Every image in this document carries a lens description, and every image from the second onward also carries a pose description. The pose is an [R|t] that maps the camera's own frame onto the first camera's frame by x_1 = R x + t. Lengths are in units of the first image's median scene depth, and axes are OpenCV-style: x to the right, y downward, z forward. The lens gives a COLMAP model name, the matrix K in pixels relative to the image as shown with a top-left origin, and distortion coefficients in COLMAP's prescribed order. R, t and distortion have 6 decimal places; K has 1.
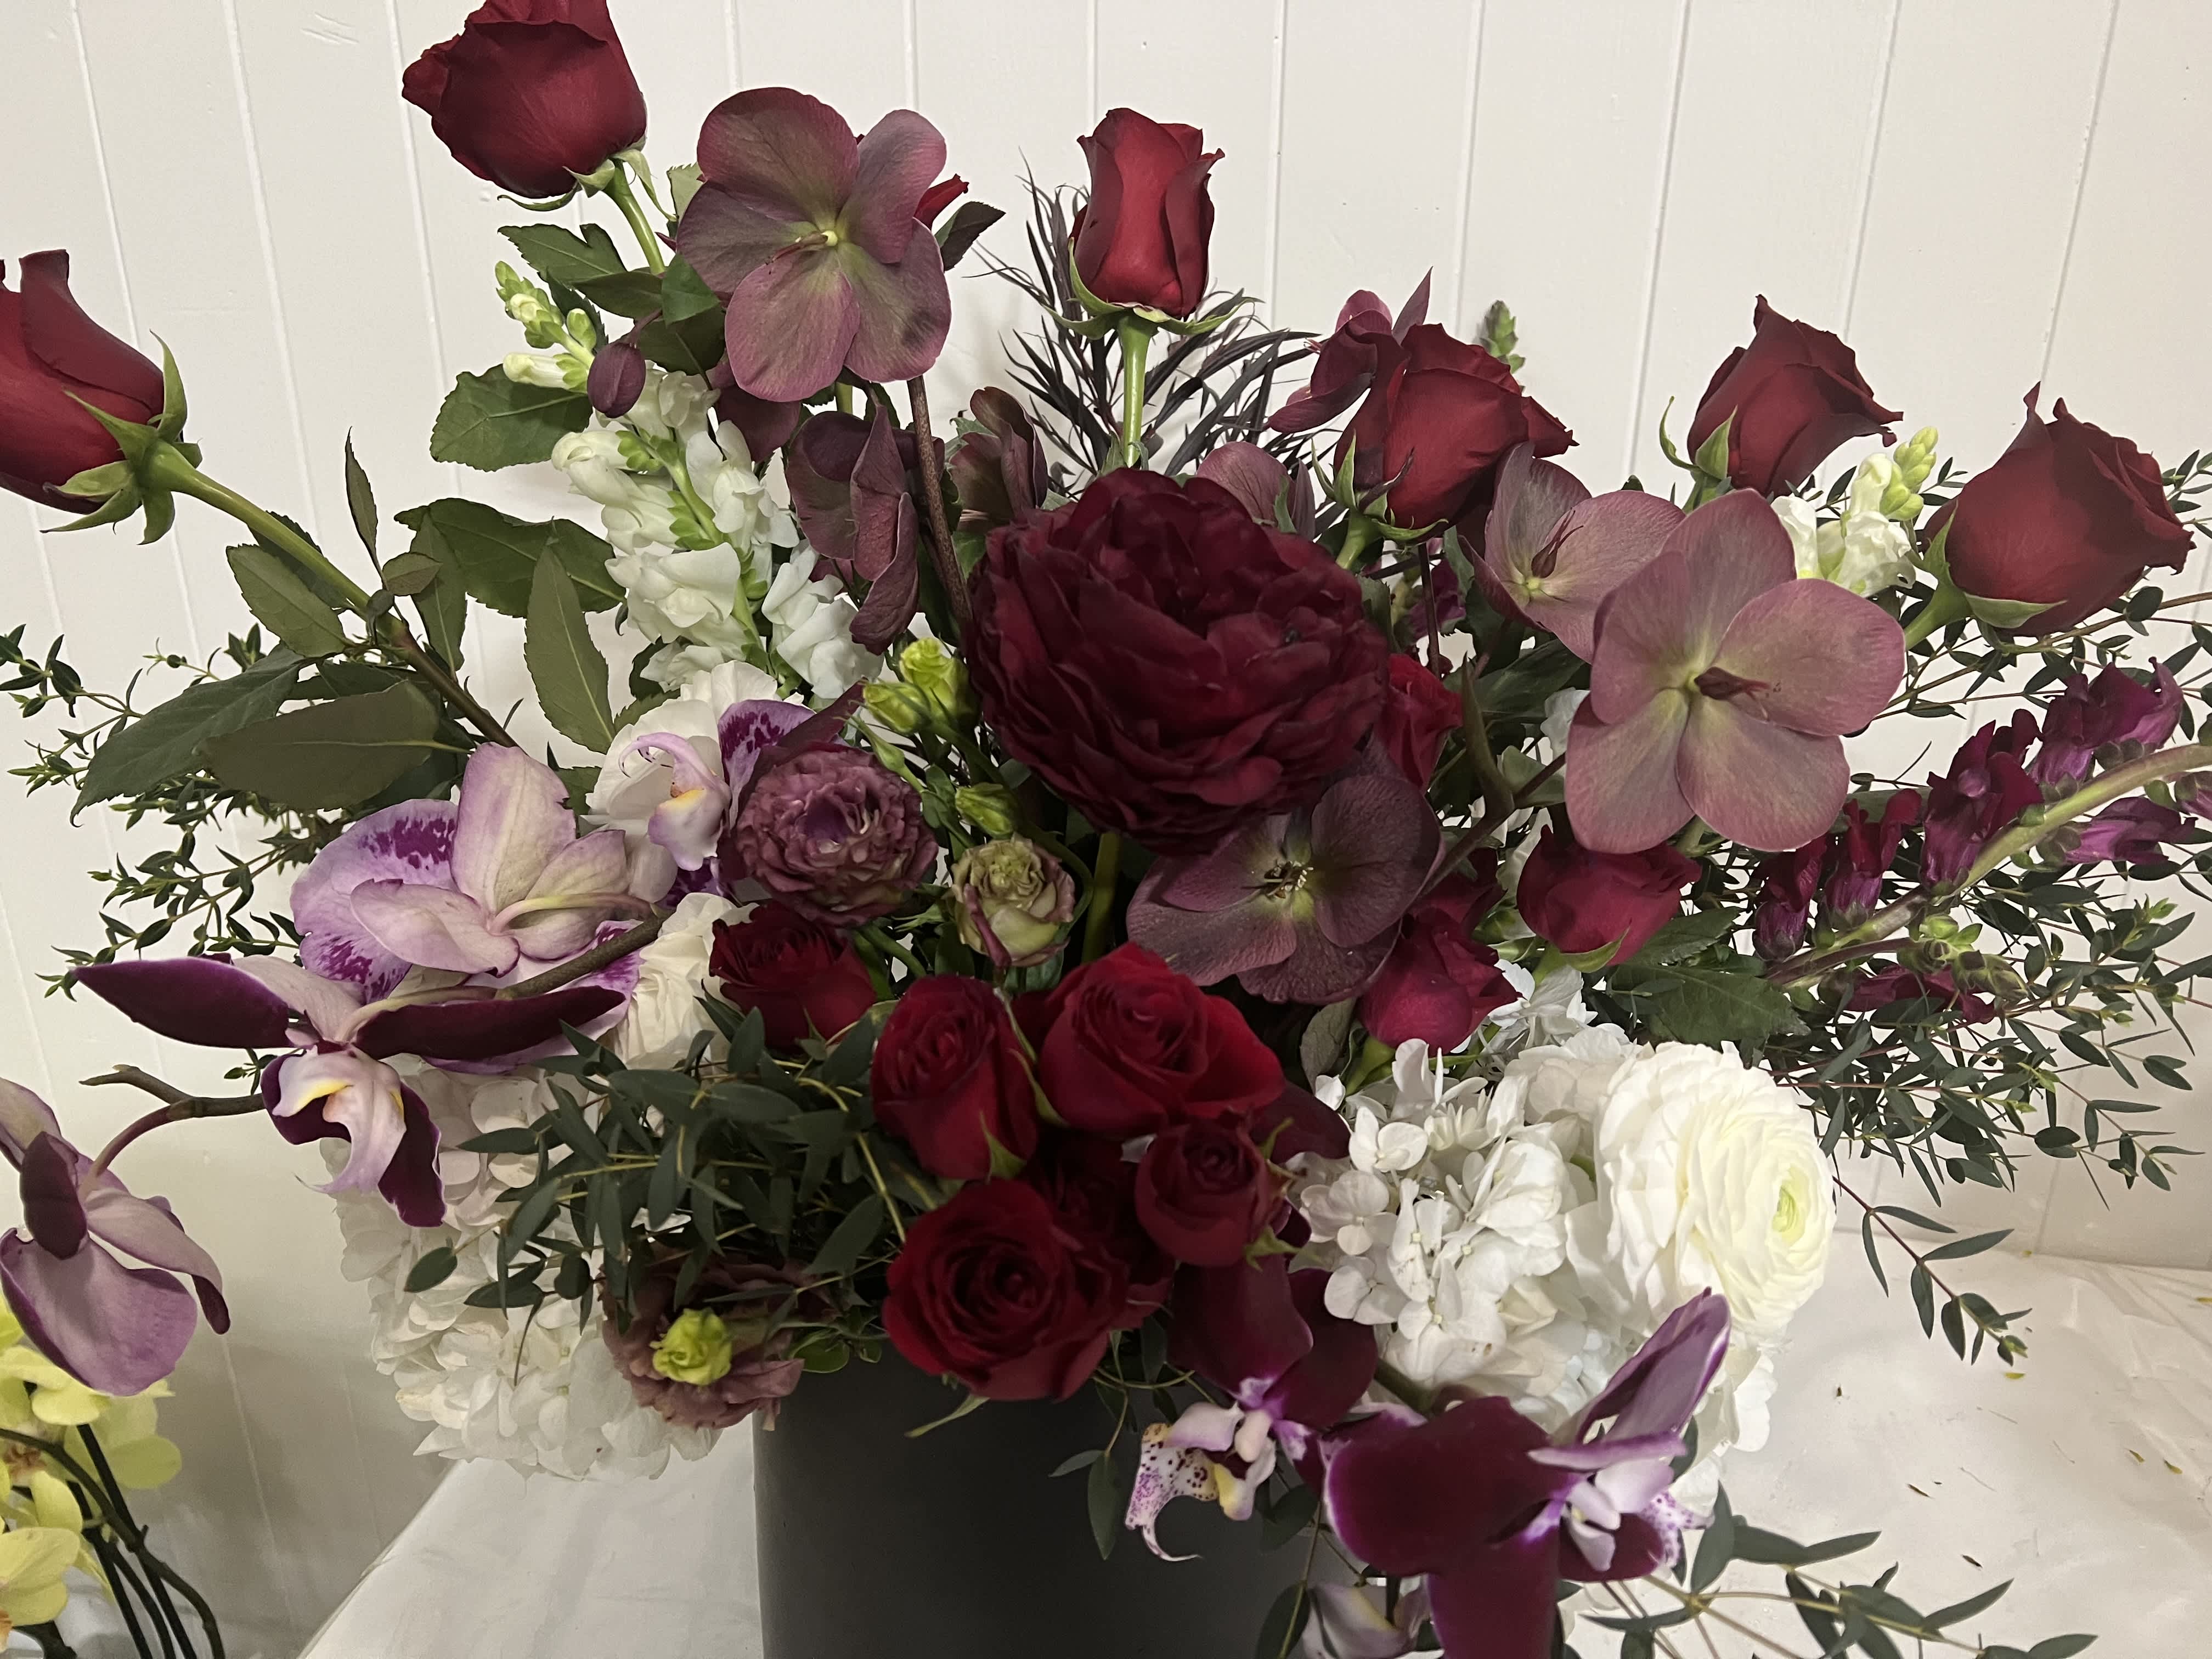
lens RADIAL K [[1698.9, 0, 1116.6], [0, 1698.9, 830.8], [0, 0, 1]] dist [0.038321, -0.057231]
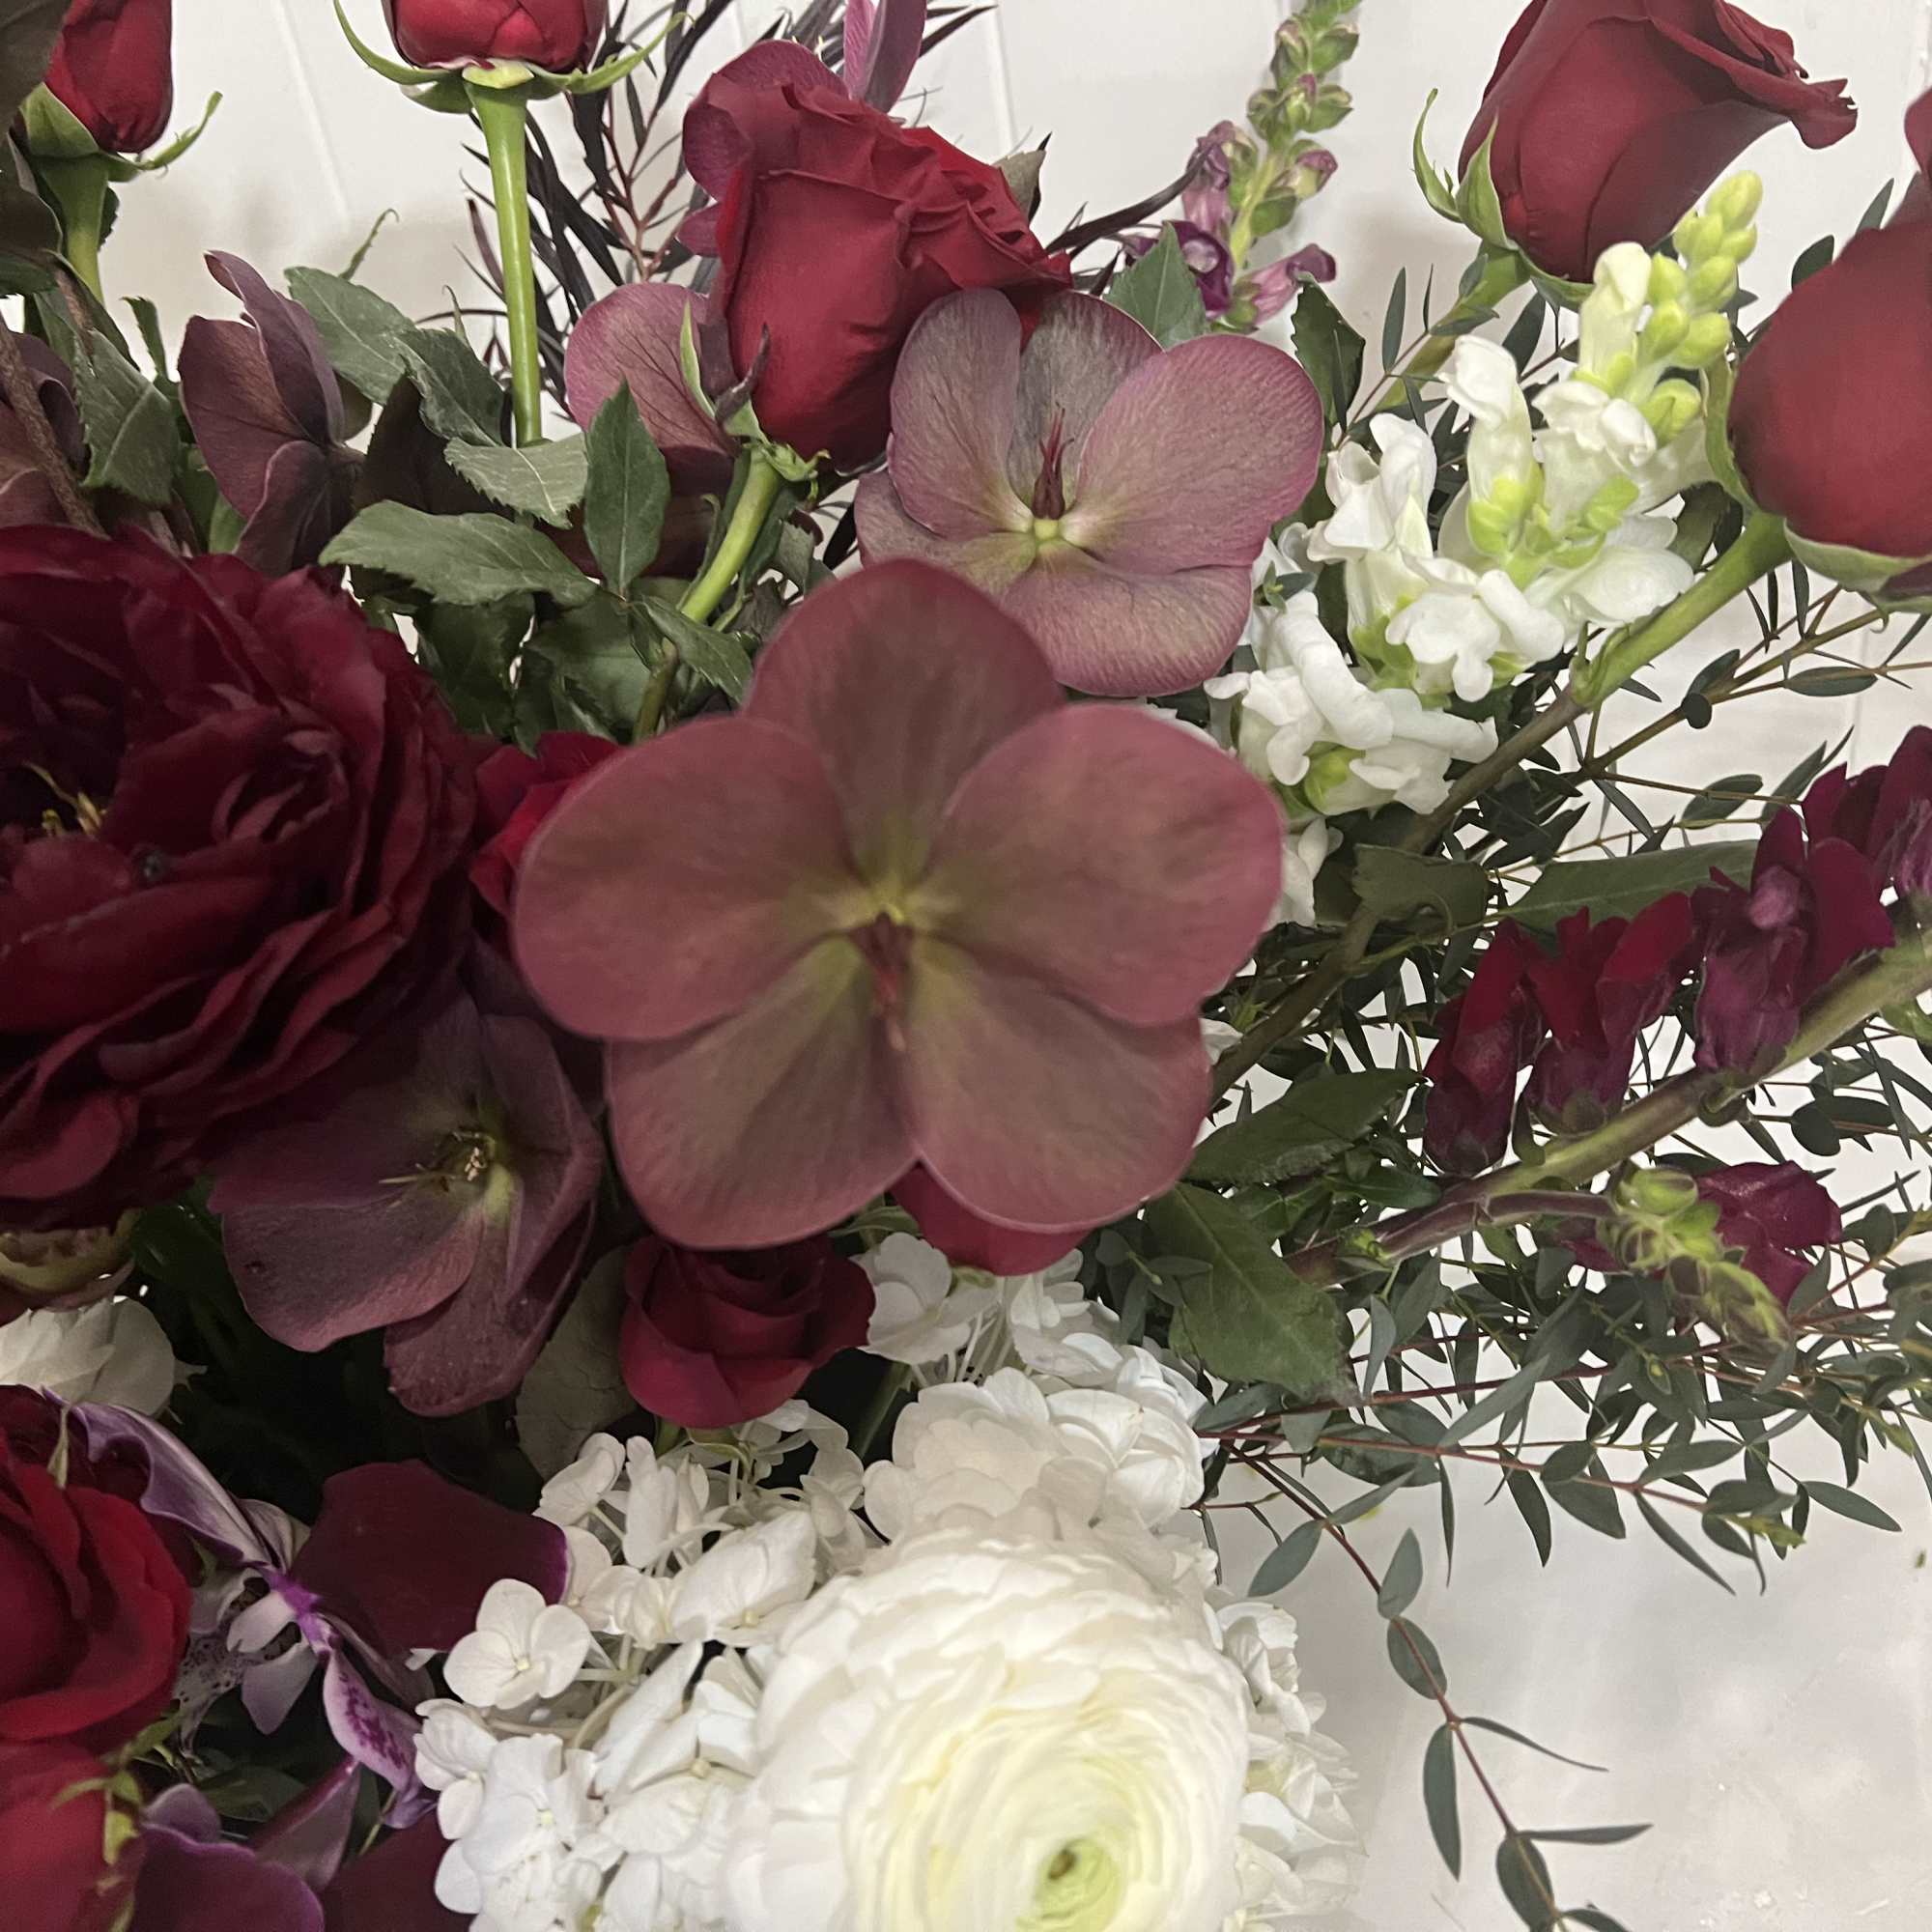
lens RADIAL K [[1969.2, 0, 988.8], [0, 1969.2, 964.4], [0, 0, 1]] dist [0.106429, -0.275482]
pose [[0.971714, -0.025922, -0.234733, 0.427551], [0.078891, 0.972487, 0.219190, -0.169266], [0.222593, -0.231509, 0.947025, 0.371877]]
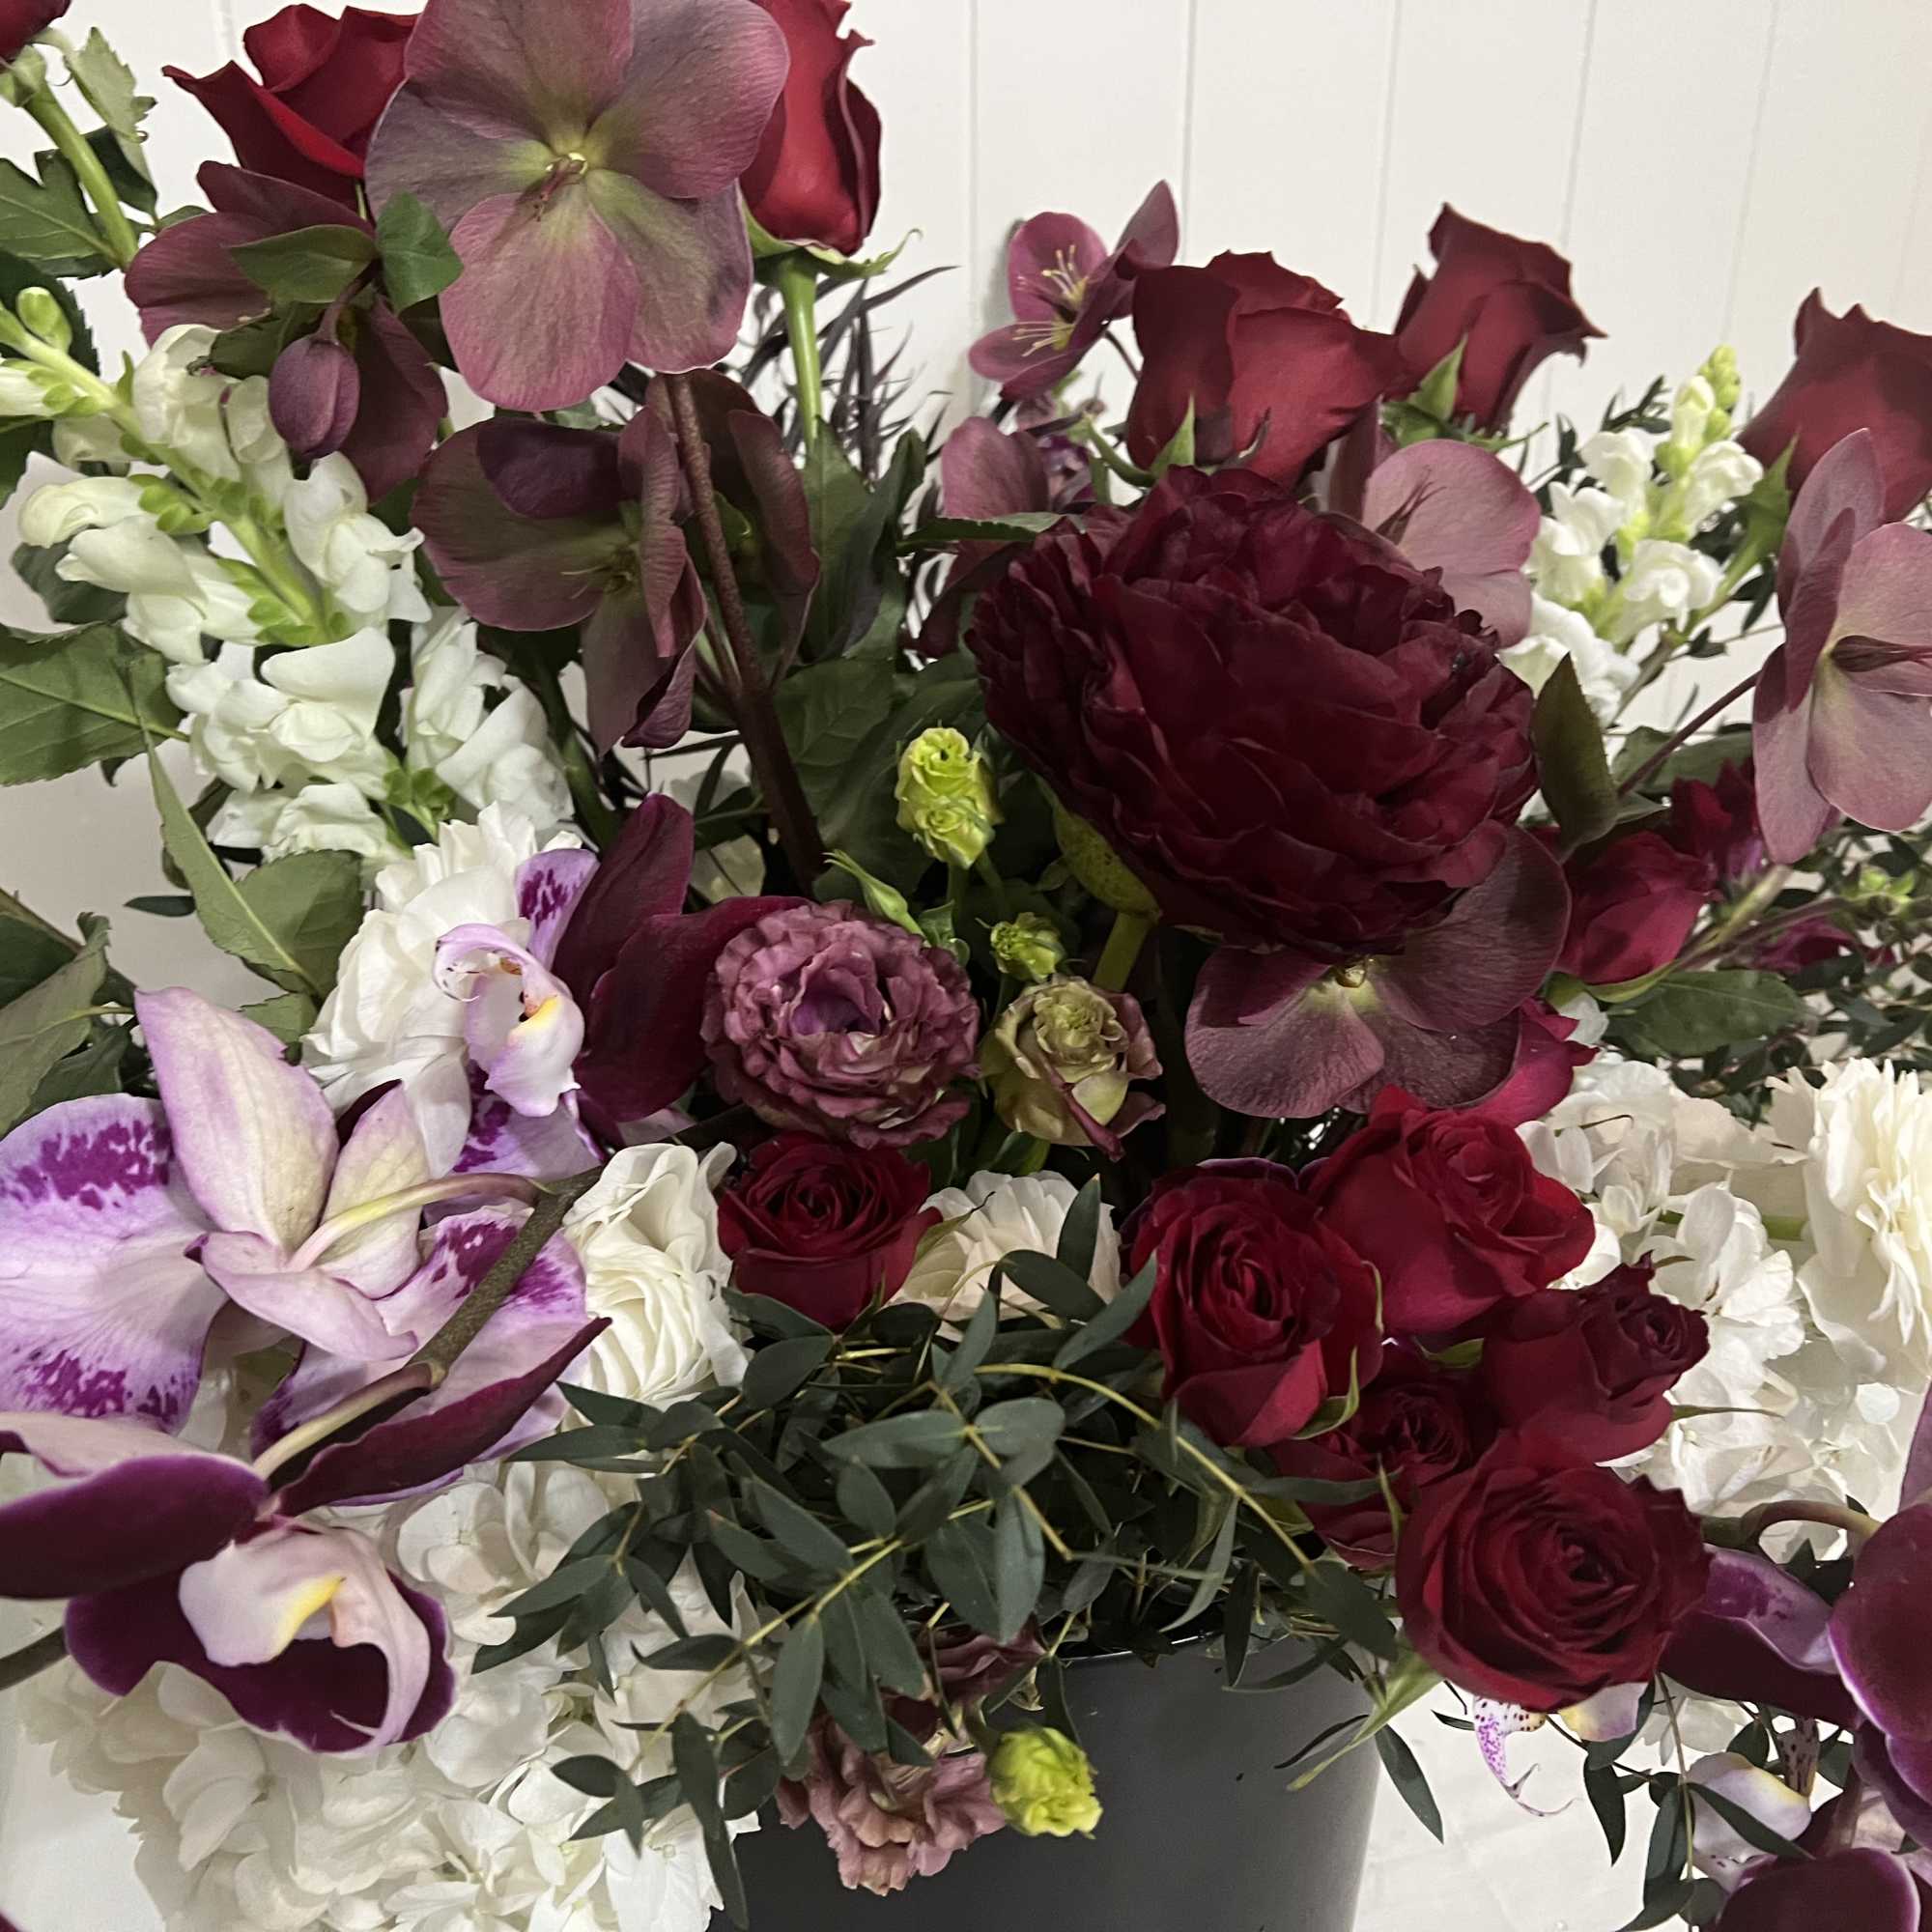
lens RADIAL K [[1994.4, 0, 998.5], [0, 1994.4, 959.1], [0, 0, 1]] dist [0.035610, -0.071917]
pose [[0.890915, -0.189950, 0.412540, -0.413066], [0.165954, 0.981680, 0.093614, -0.084378], [-0.422764, -0.014939, 0.906117, 0.202947]]
